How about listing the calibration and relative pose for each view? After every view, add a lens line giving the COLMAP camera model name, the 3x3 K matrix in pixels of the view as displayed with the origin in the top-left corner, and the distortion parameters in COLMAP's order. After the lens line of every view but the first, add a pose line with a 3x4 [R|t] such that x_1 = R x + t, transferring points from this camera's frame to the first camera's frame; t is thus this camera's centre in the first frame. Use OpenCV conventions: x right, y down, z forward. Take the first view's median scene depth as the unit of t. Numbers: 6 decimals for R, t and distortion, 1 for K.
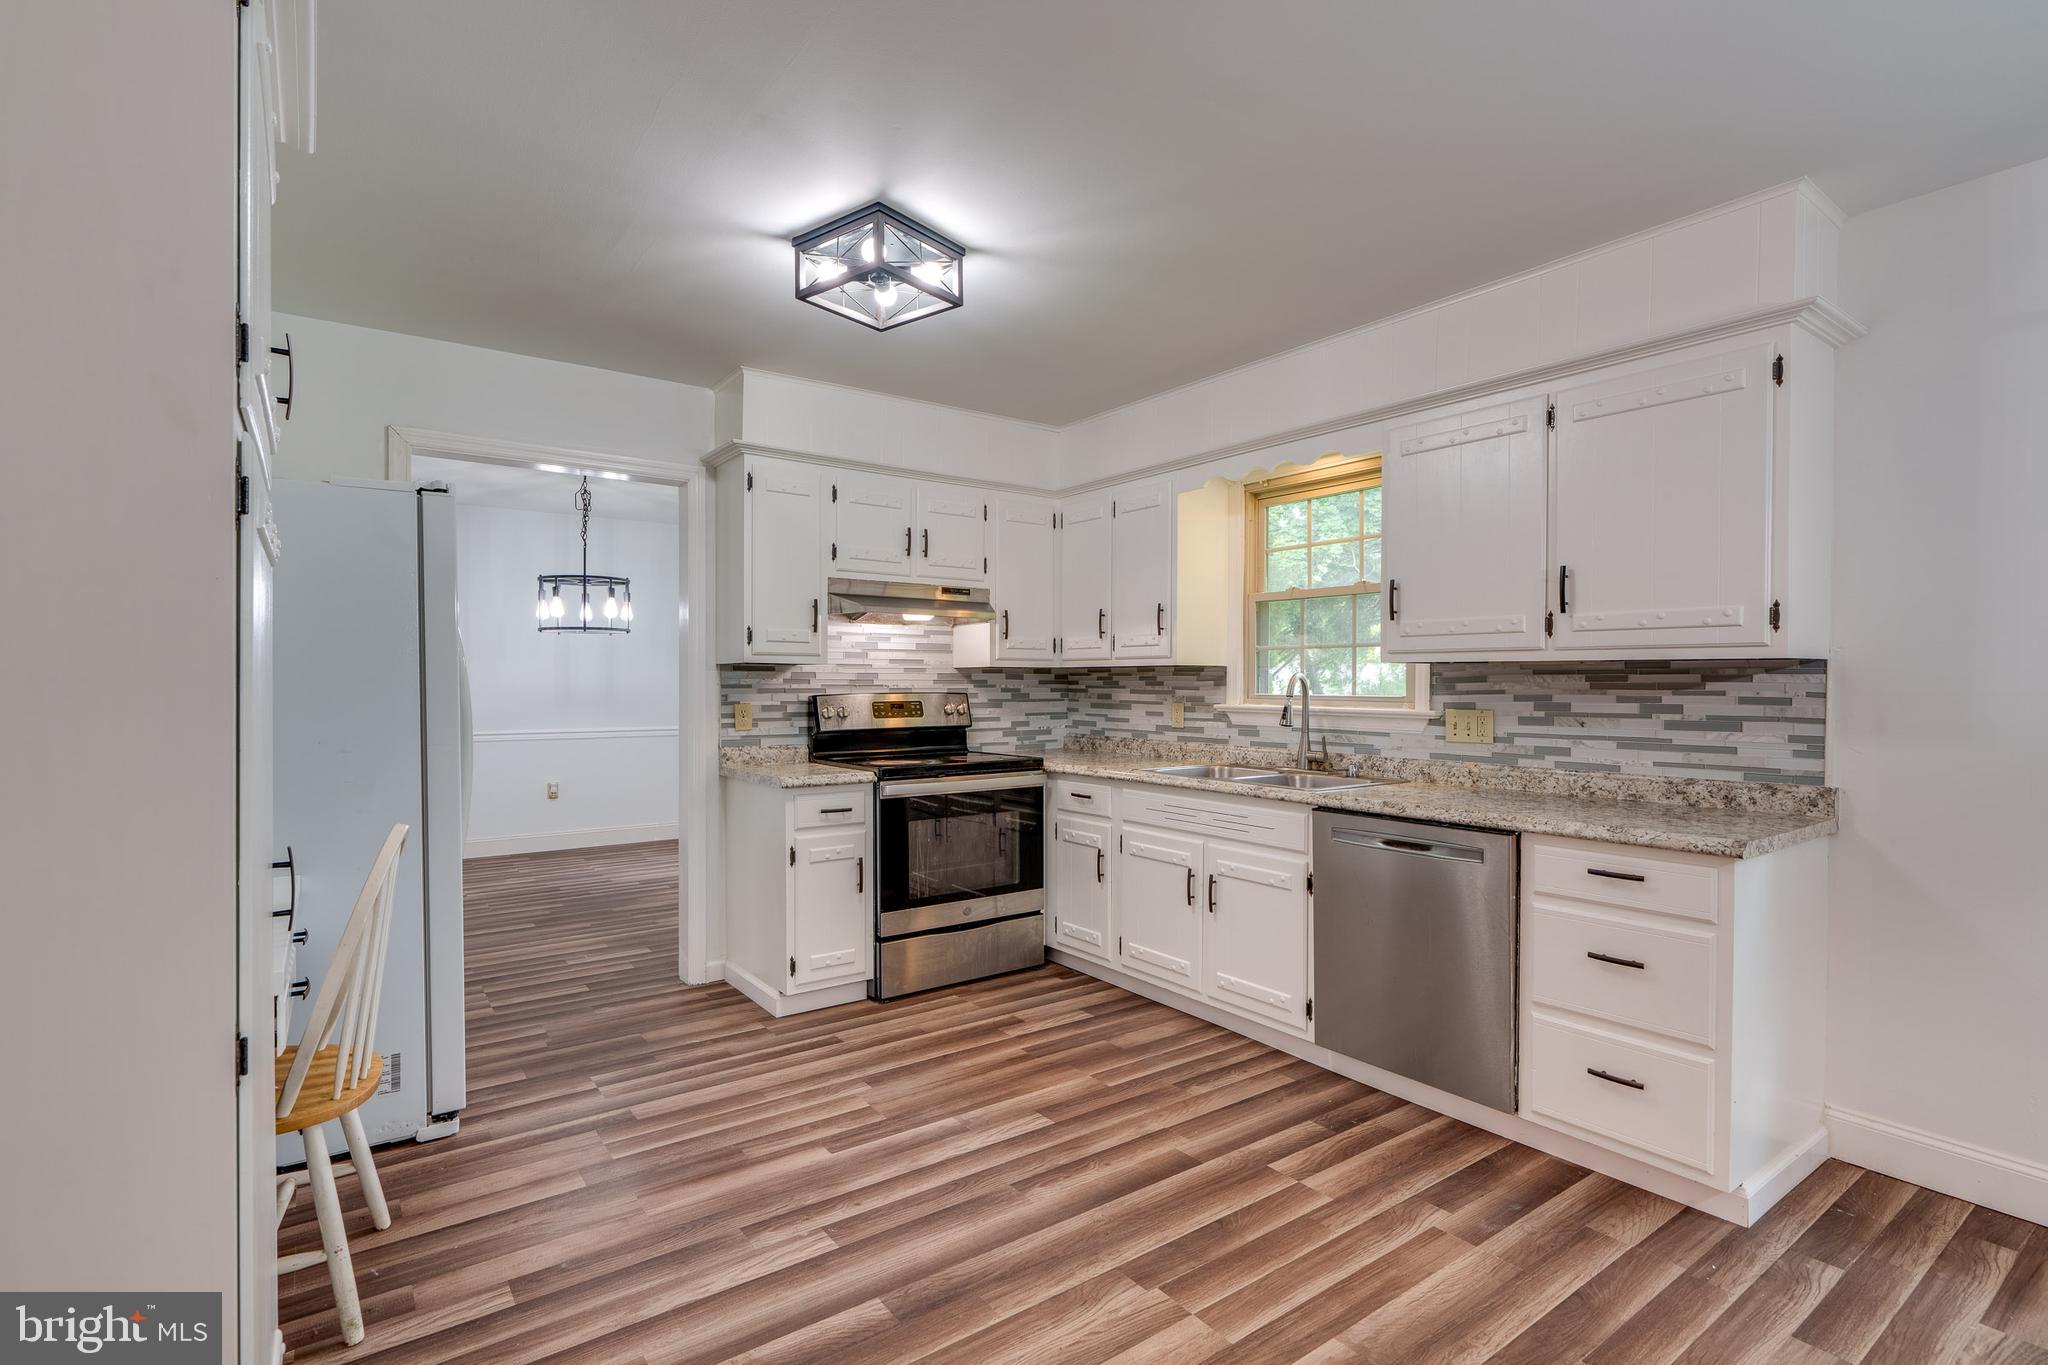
lens RADIAL K [[899.3, 0, 1050.3], [0, 899.3, 687.1], [0, 0, 1]] dist [-0.001520, 0.000128]
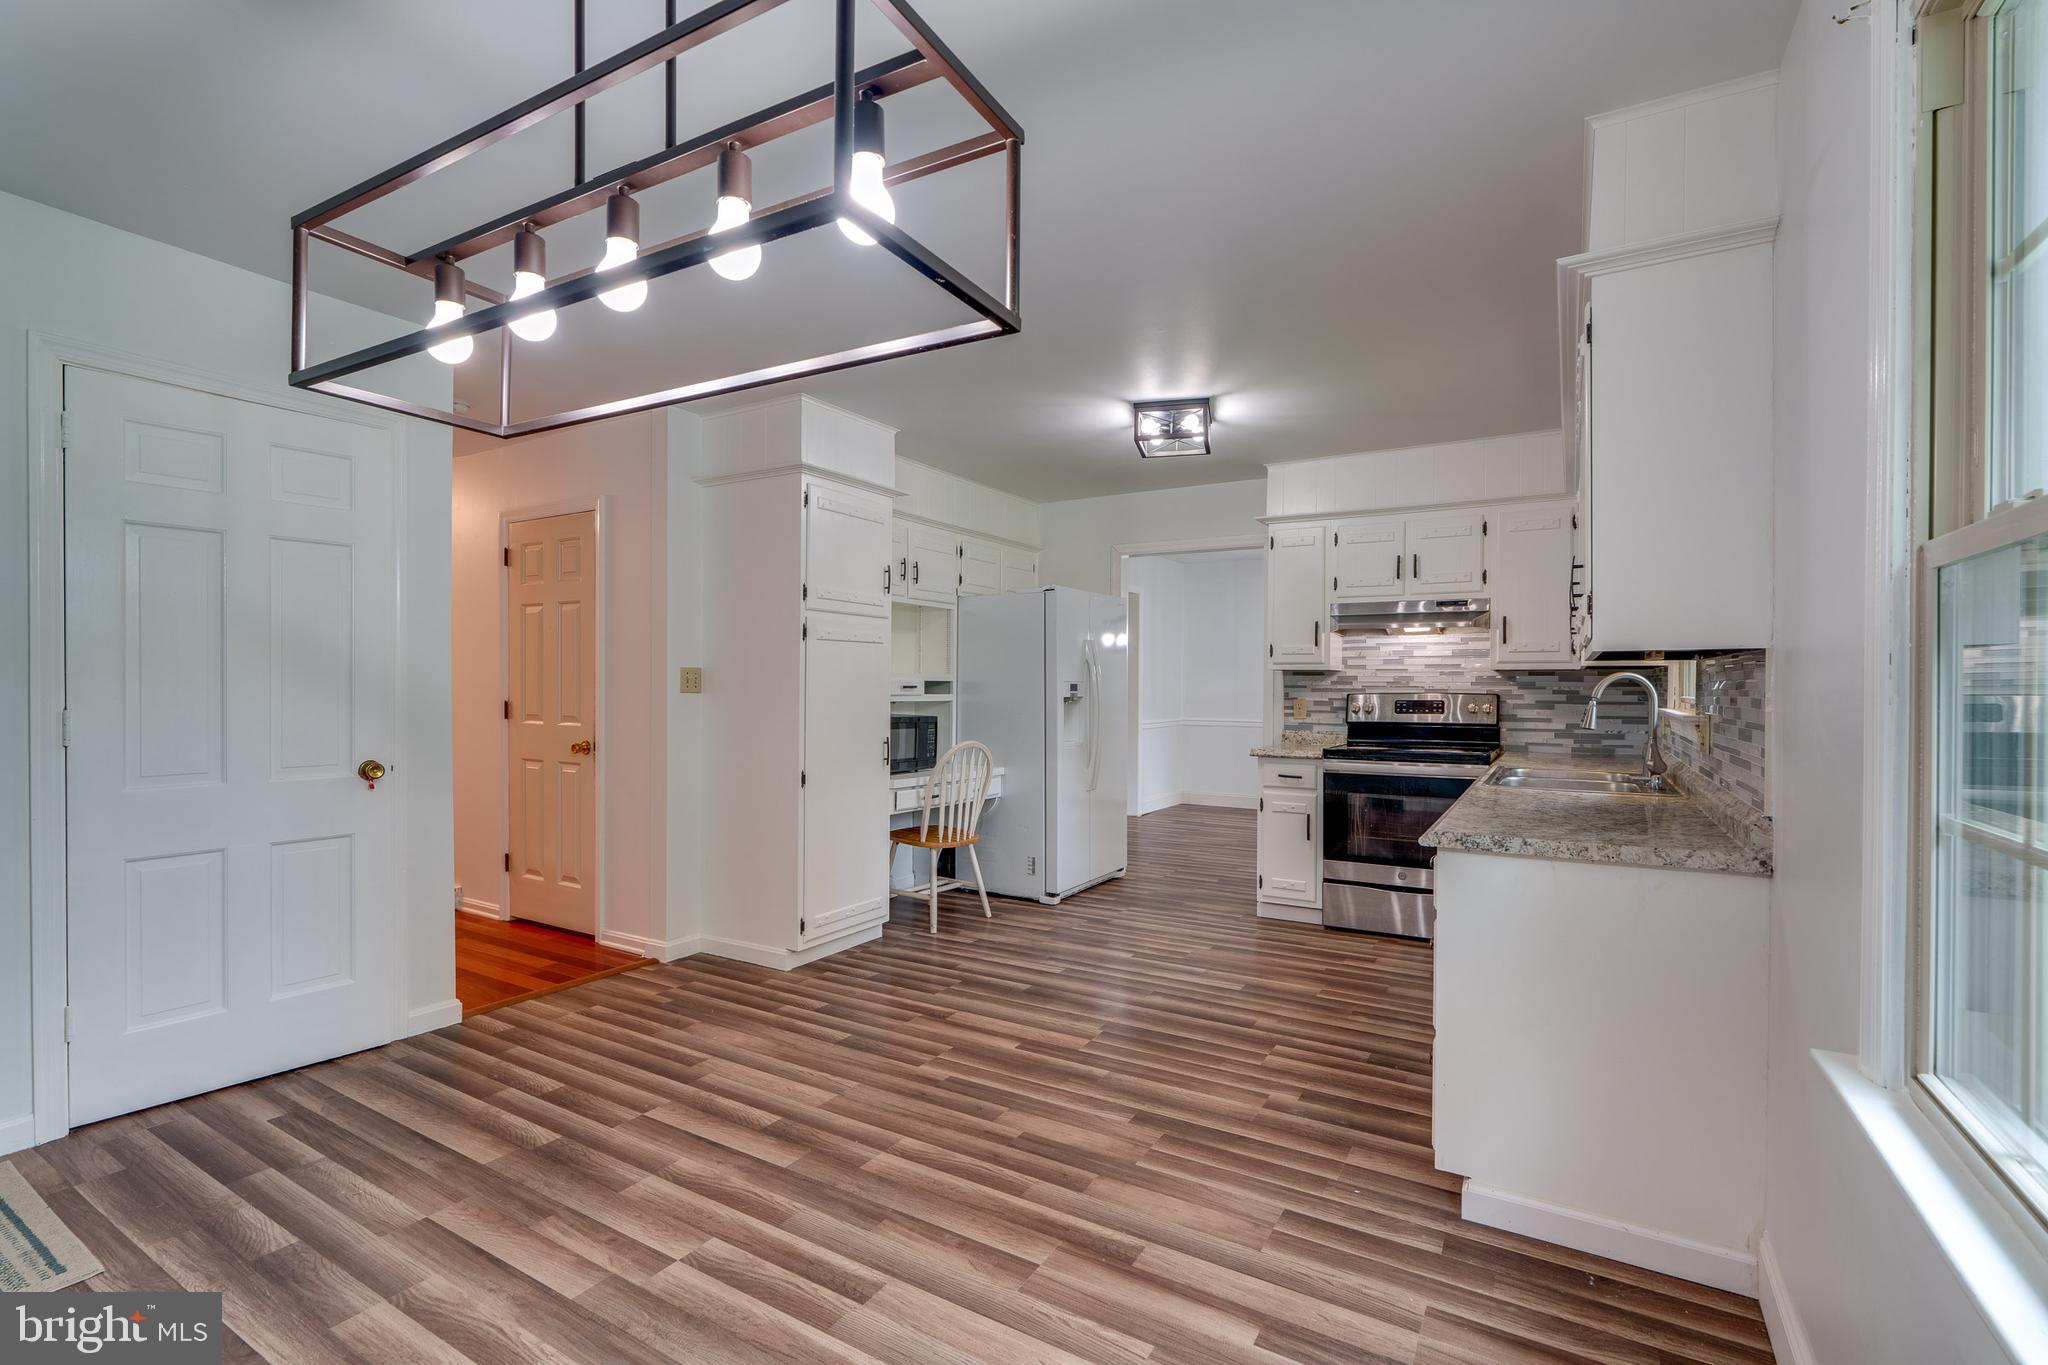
lens RADIAL K [[927.3, 0, 1017.9], [0, 927.3, 690.4], [0, 0, 1]] dist [-0.002143, 0.000078]
pose [[0.344677, 0.005709, -0.938704, 1.066601], [-0.010420, 0.999943, 0.002256, 0.007810], [0.938663, 0.009003, 0.344717, 0.098890]]
